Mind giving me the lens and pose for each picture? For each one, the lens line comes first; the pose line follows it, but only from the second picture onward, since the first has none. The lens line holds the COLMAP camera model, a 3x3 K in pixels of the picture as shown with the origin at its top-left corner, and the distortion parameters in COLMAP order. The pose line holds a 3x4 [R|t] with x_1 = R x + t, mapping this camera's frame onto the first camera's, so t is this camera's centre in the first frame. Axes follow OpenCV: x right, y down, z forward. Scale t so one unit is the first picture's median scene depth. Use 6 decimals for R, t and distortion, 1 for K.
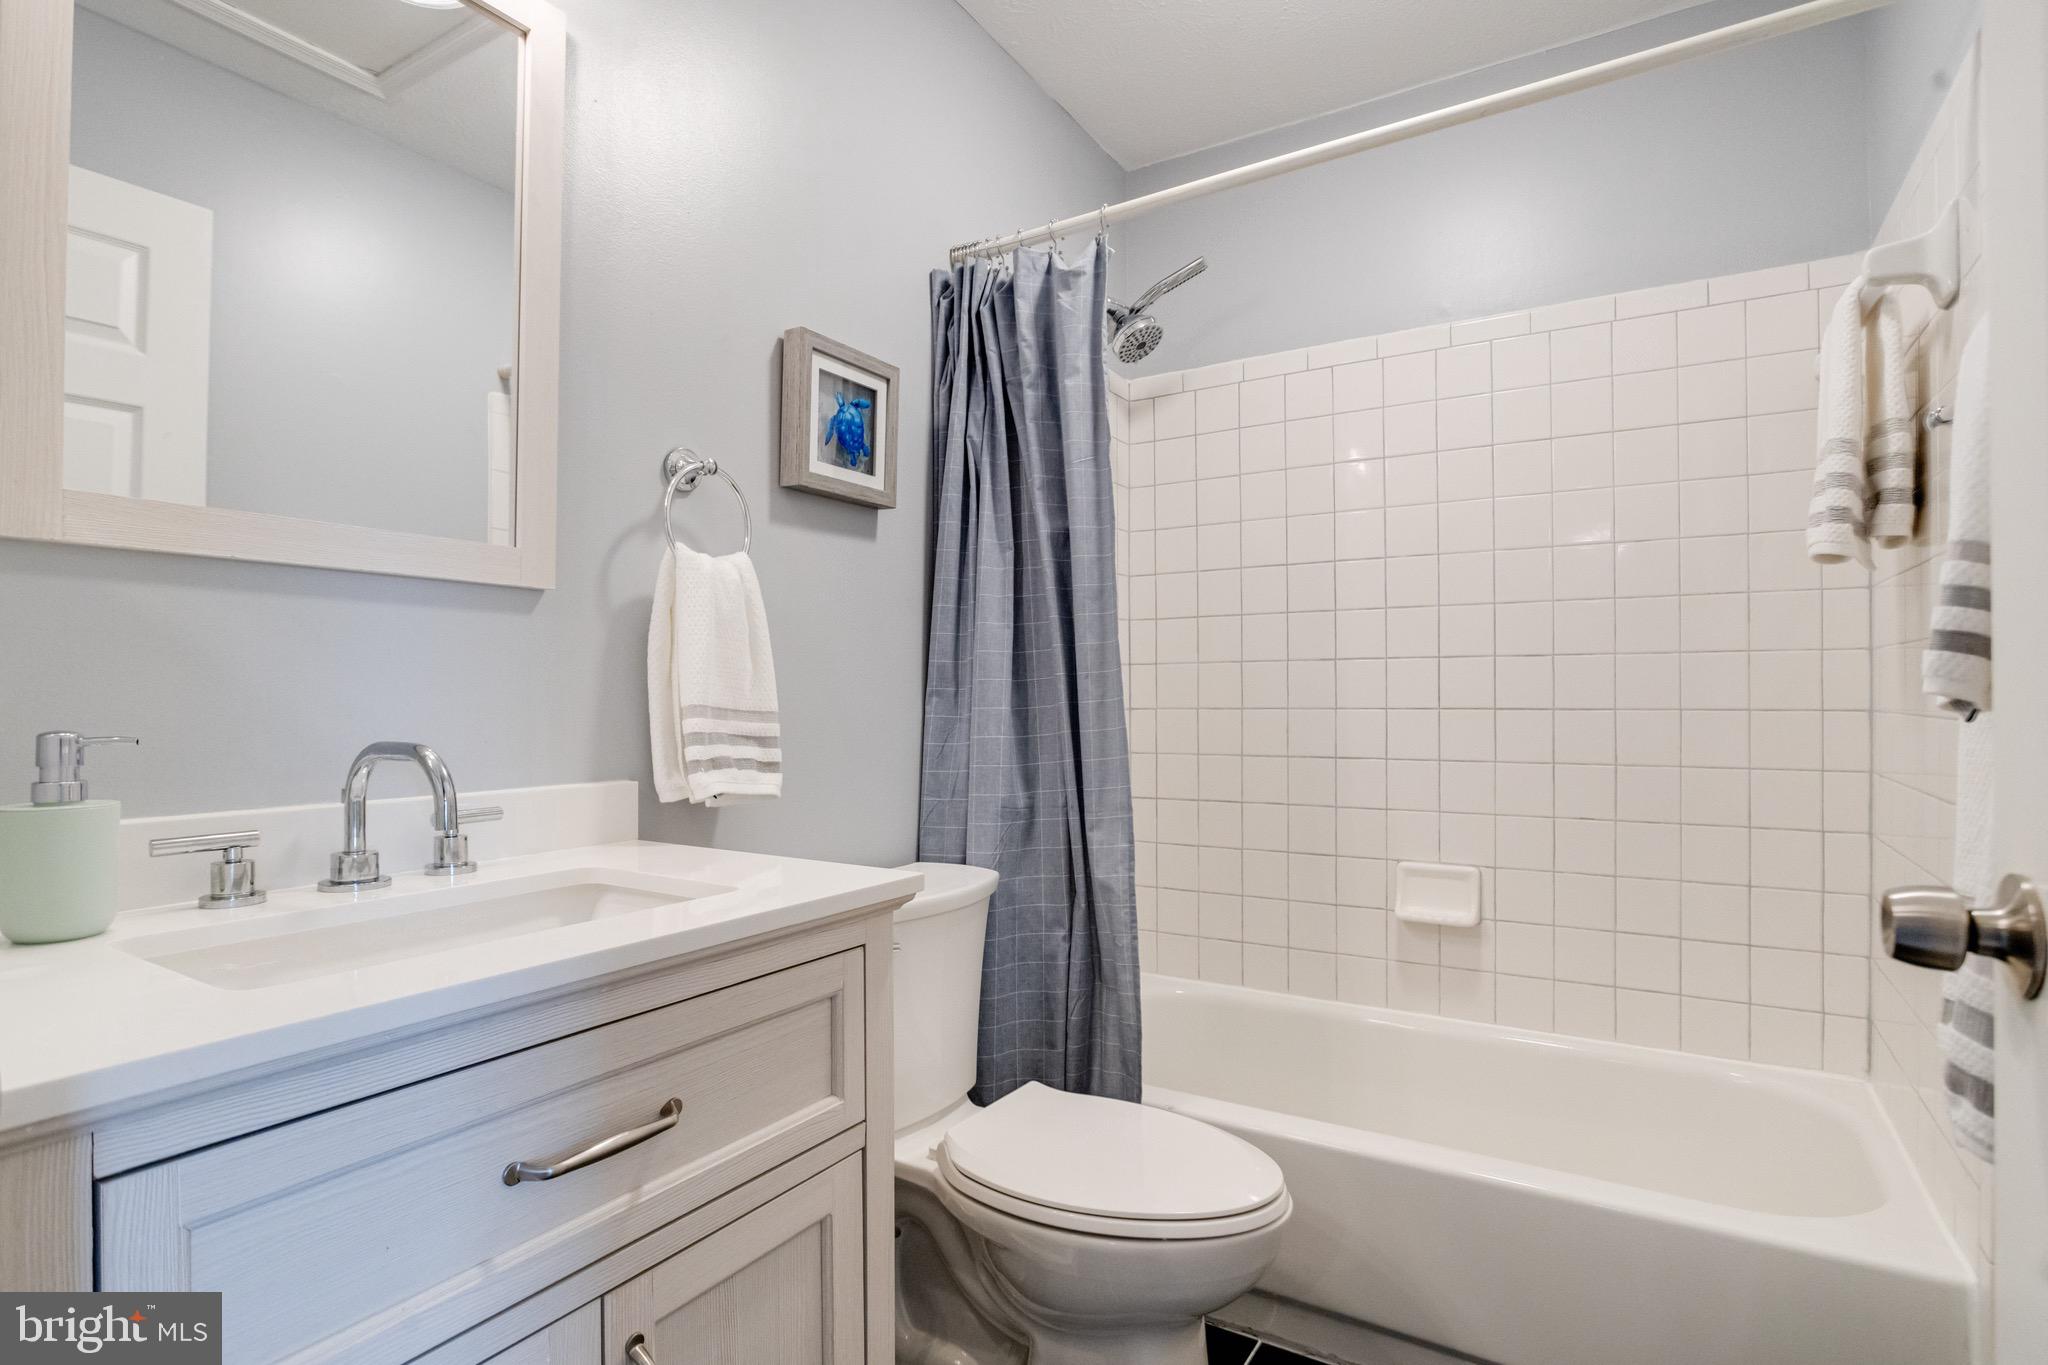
lens RADIAL K [[1014.5, 0, 1002.9], [0, 1014.5, 674.9], [0, 0, 1]] dist [-0.045805, 0.024585]
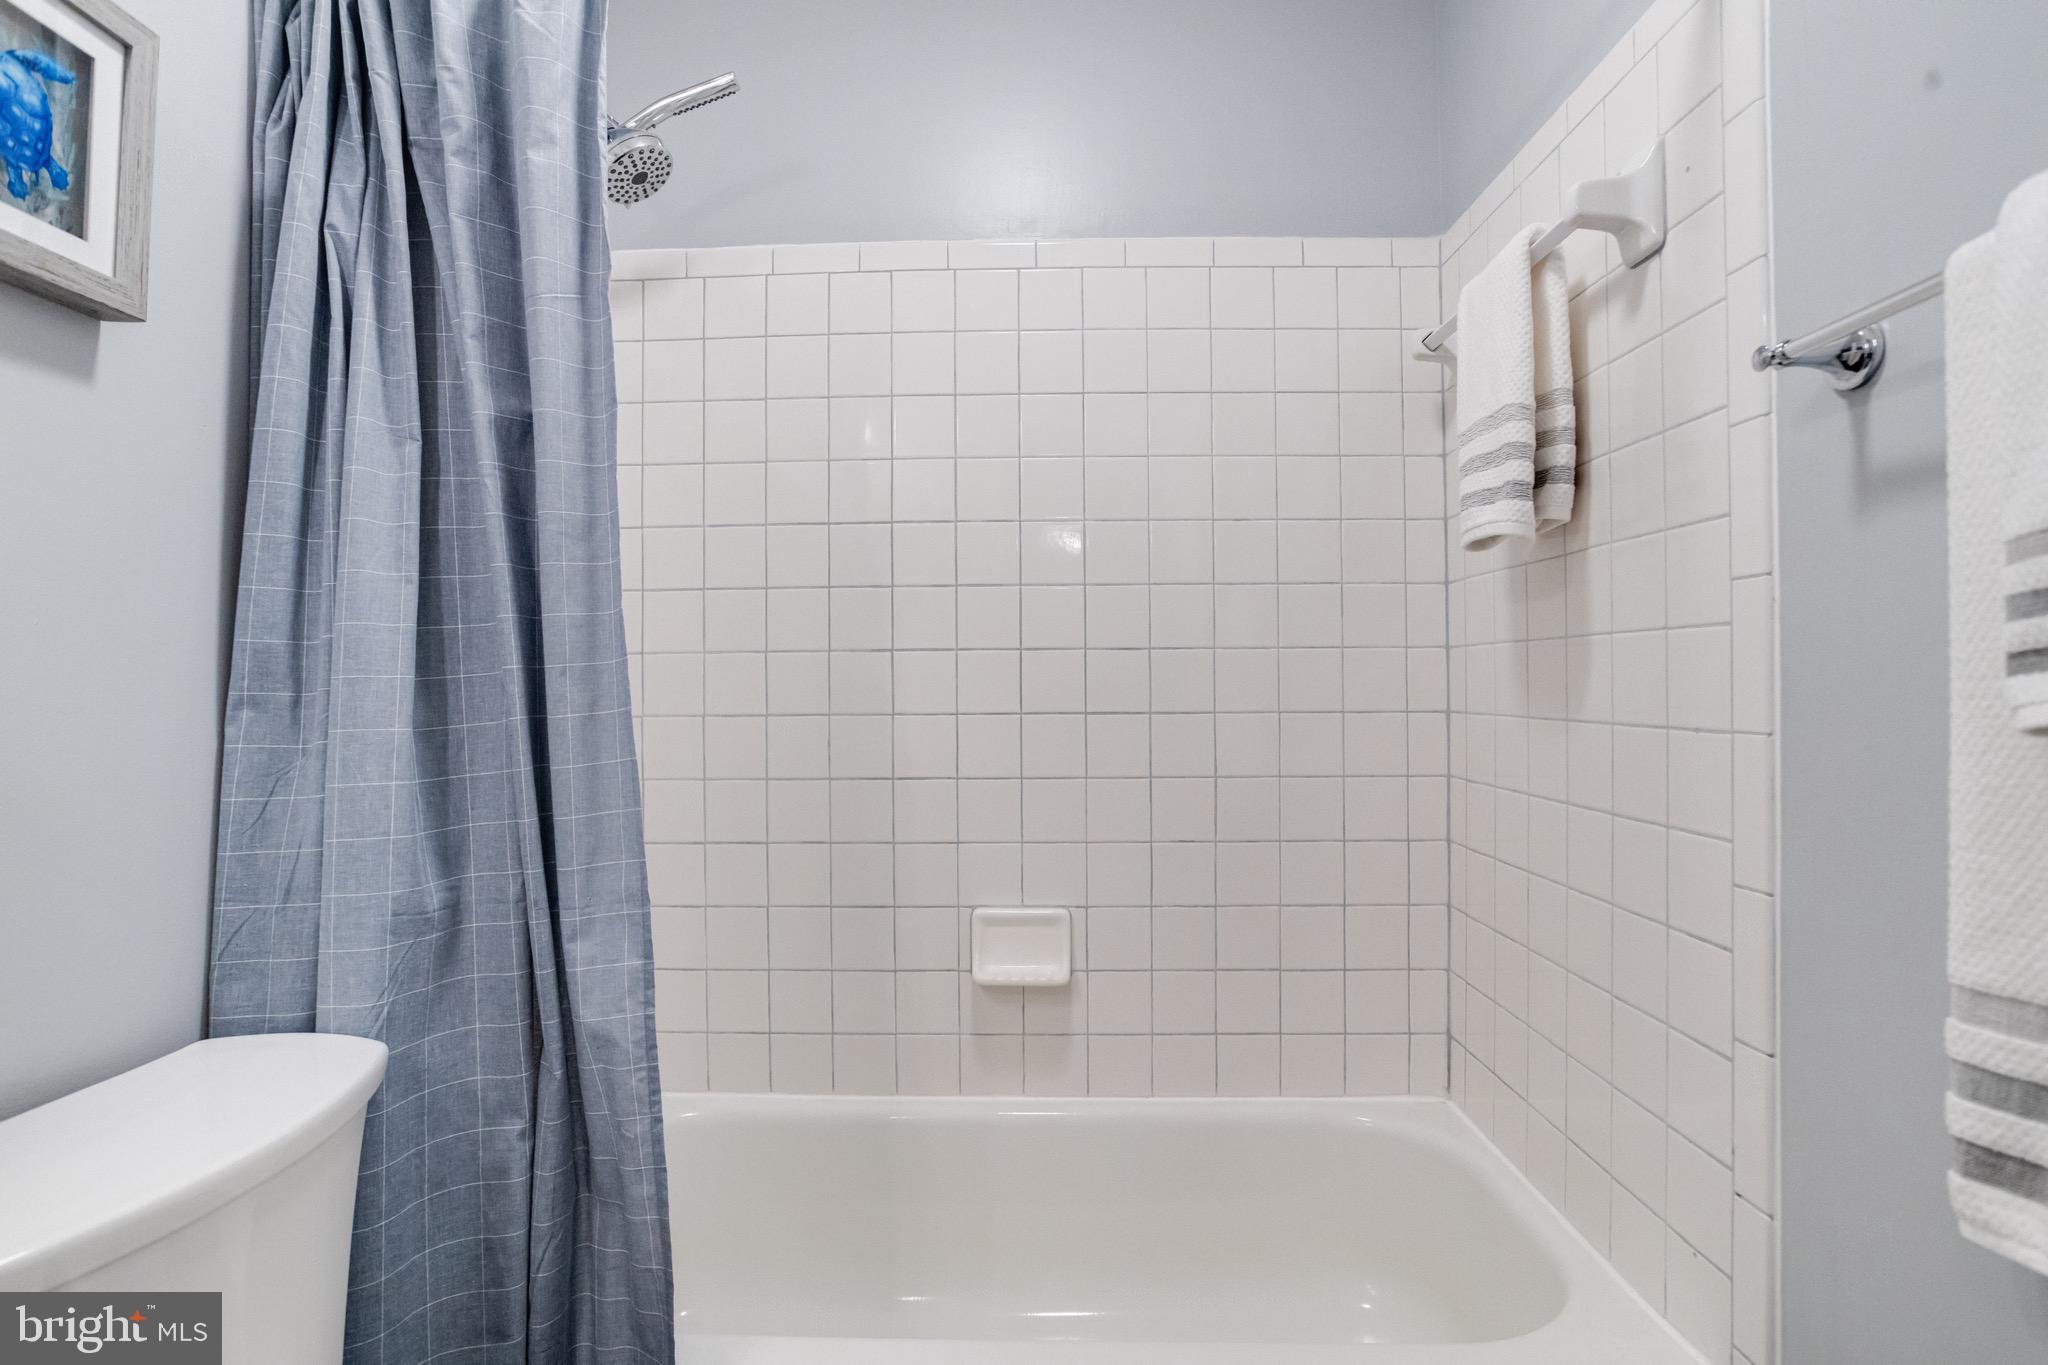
lens RADIAL K [[1050.1, 0, 1017.1], [0, 1050.1, 673.0], [0, 0, 1]] dist [-0.047668, 0.023288]
pose [[0.856772, 0.004771, 0.515673, -0.001106], [-0.006130, 0.999981, 0.000933, 0.000231], [-0.515659, -0.003960, 0.856785, 0.348668]]
